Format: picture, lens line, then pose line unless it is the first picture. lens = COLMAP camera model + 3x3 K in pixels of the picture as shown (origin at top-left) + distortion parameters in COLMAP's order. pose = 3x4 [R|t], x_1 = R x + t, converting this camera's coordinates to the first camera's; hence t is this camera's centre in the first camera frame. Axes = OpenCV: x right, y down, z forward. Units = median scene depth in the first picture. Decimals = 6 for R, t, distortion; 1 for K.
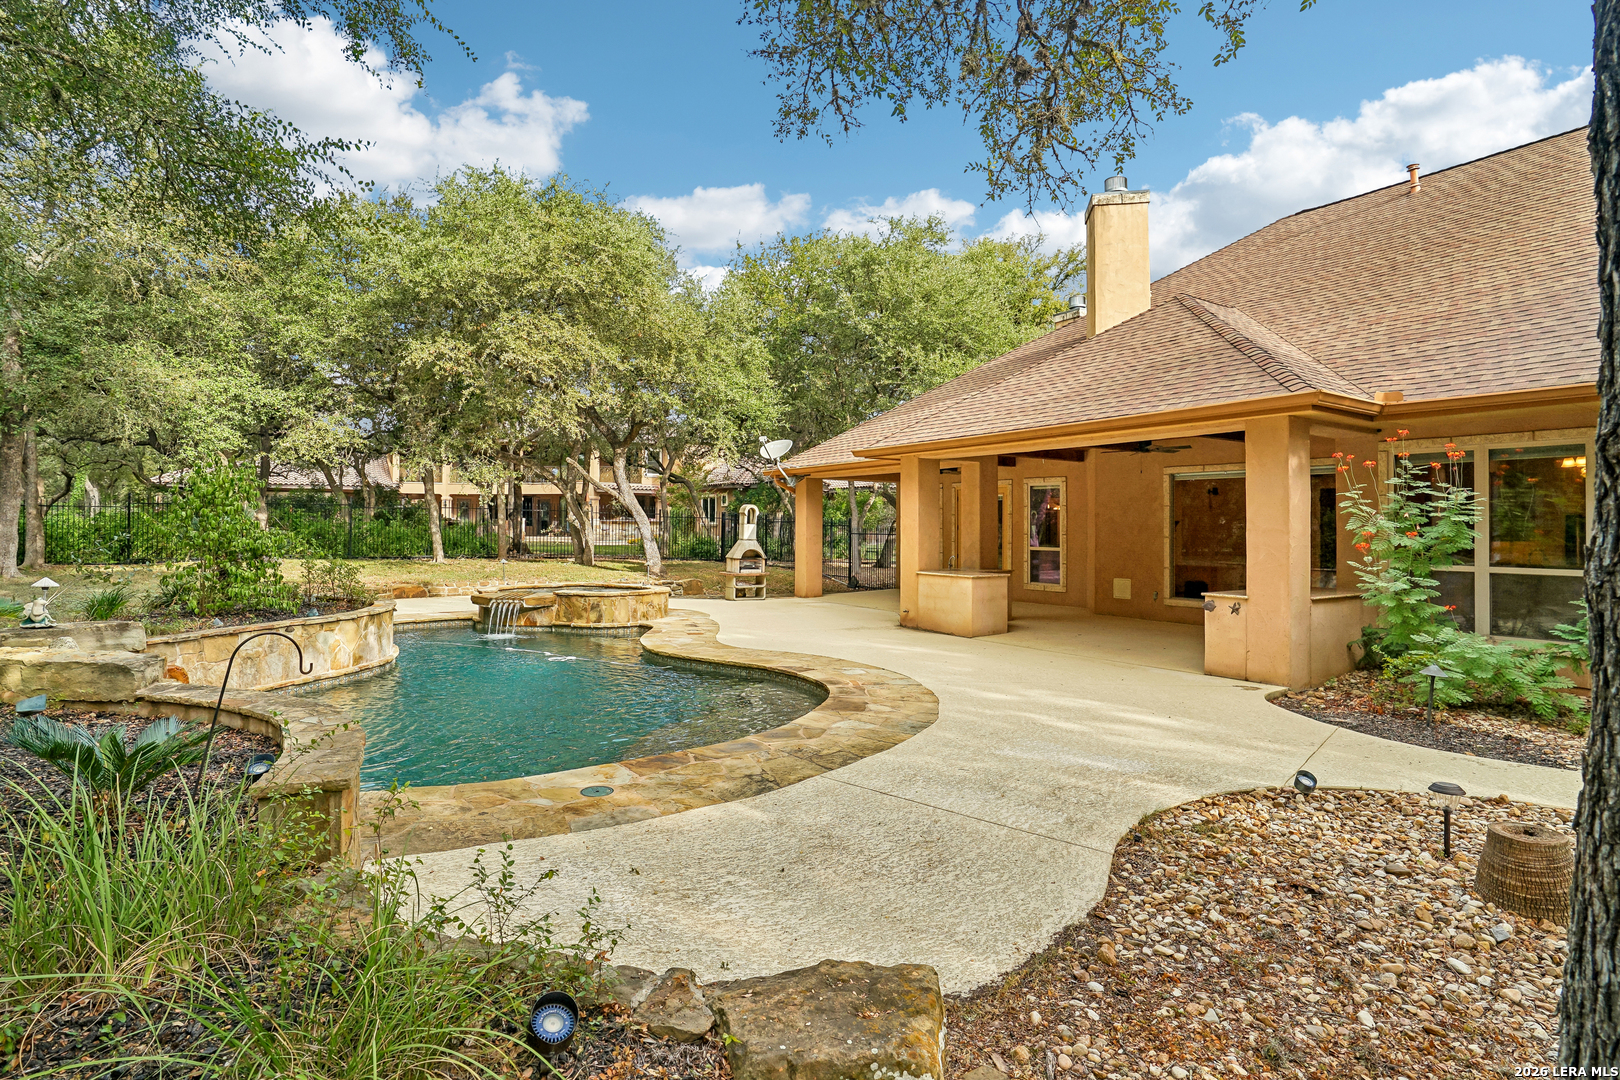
lens RADIAL K [[828.4, 0, 829.7], [0, 828.4, 494.5], [0, 0, 1]] dist [-0.033729, -0.000540]
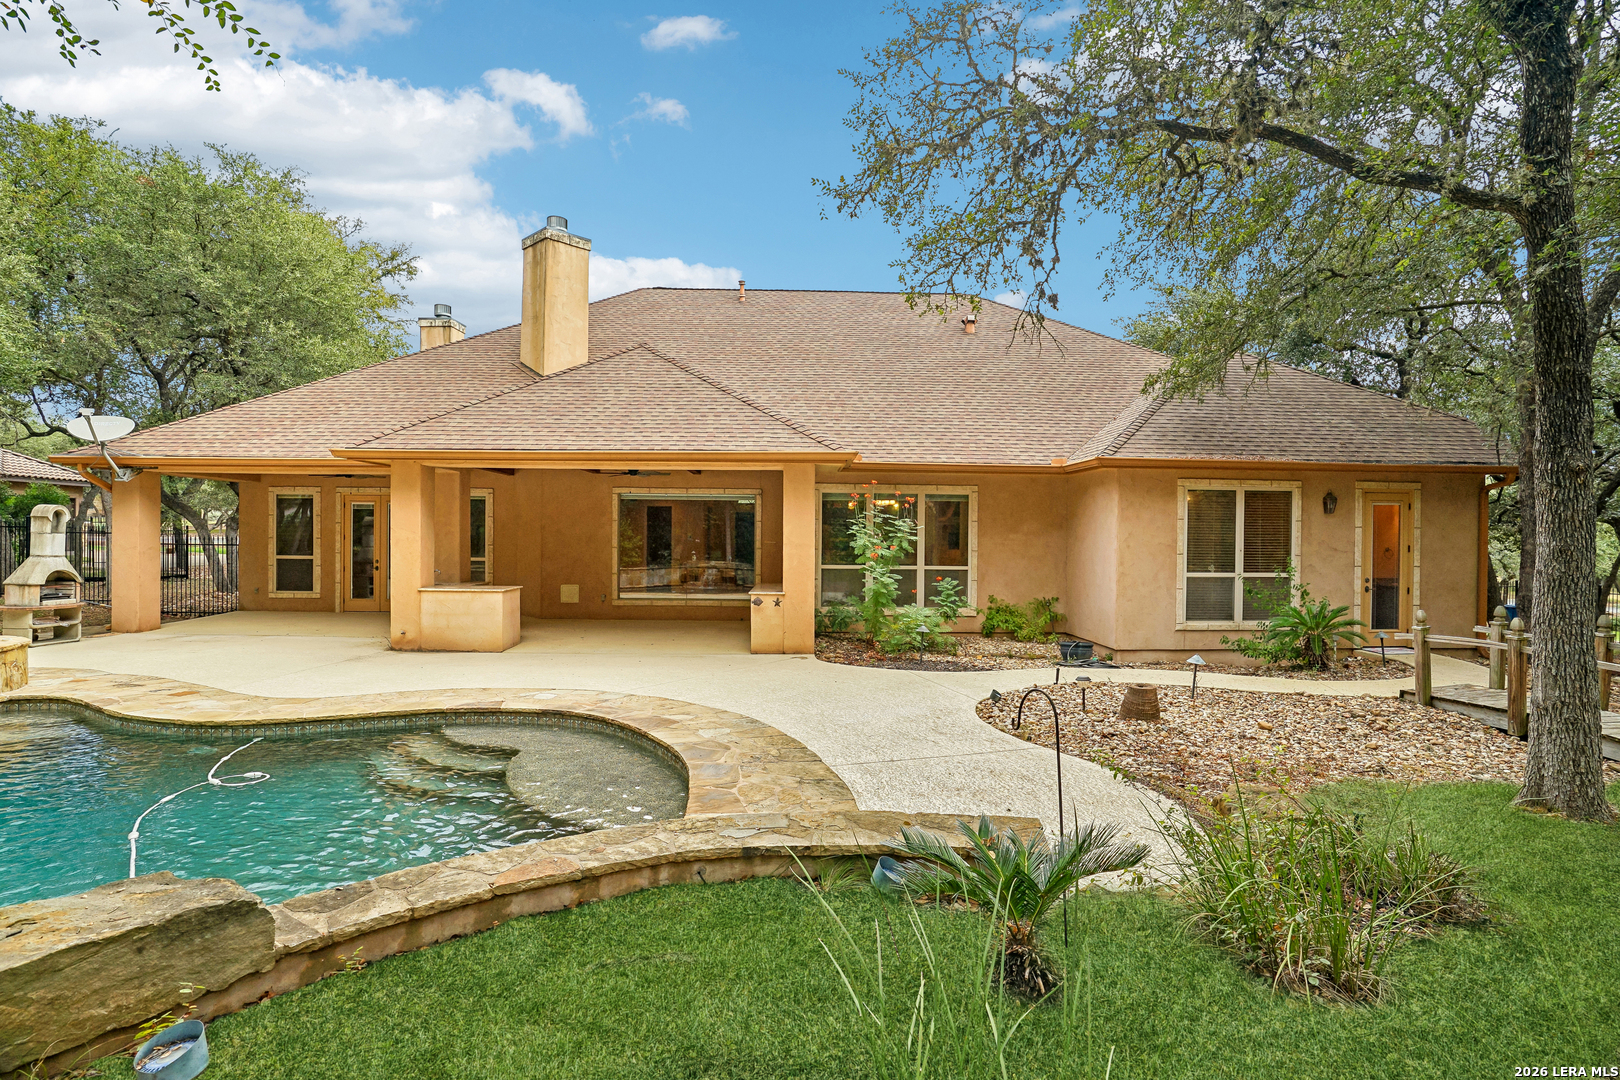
lens RADIAL K [[770.8, 0, 815.1], [0, 770.8, 533.5], [0, 0, 1]] dist [-0.036233, 0.001883]
pose [[0.525285, 0.001381, 0.850926, -0.289095], [-0.038741, 0.999001, 0.022294, -0.002318], [-0.850044, -0.044676, 0.524813, 0.143924]]
